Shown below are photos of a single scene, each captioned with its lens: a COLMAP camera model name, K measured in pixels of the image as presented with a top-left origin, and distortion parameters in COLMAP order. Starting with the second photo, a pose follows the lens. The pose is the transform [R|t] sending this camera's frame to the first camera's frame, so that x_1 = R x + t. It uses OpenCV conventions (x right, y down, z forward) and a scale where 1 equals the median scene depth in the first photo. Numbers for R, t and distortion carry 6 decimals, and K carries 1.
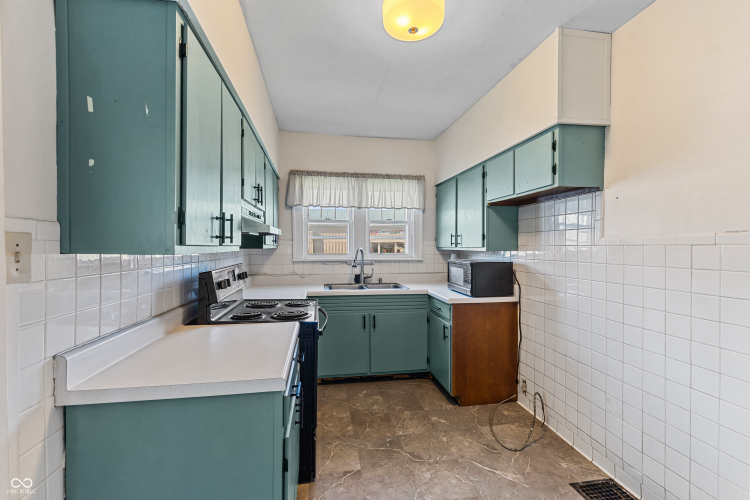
lens RADIAL K [[321.6, 0, 375.1], [0, 321.6, 249.6], [0, 0, 1]] dist [0.007004, -0.000918]
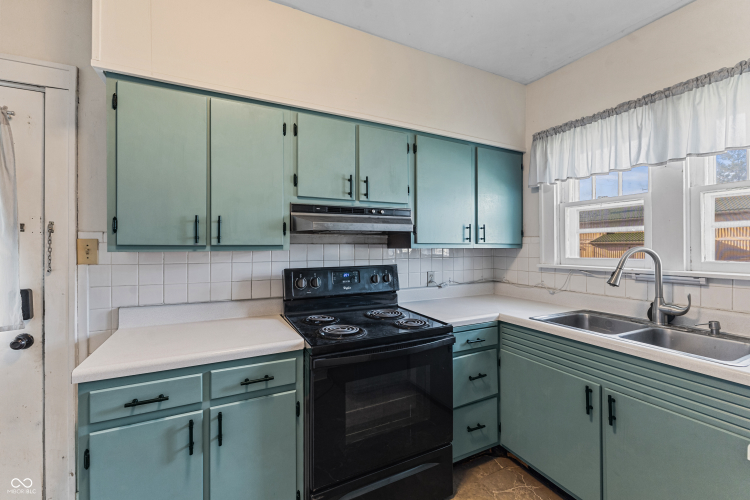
lens RADIAL K [[321.6, 0, 376.0], [0, 321.6, 245.3], [0, 0, 1]] dist [0.007004, -0.000918]
pose [[0.294009, -0.009566, -0.955755, 0.293744], [-0.006763, 0.999904, -0.012088, -0.000511], [0.955779, 0.010018, 0.293917, 0.471457]]
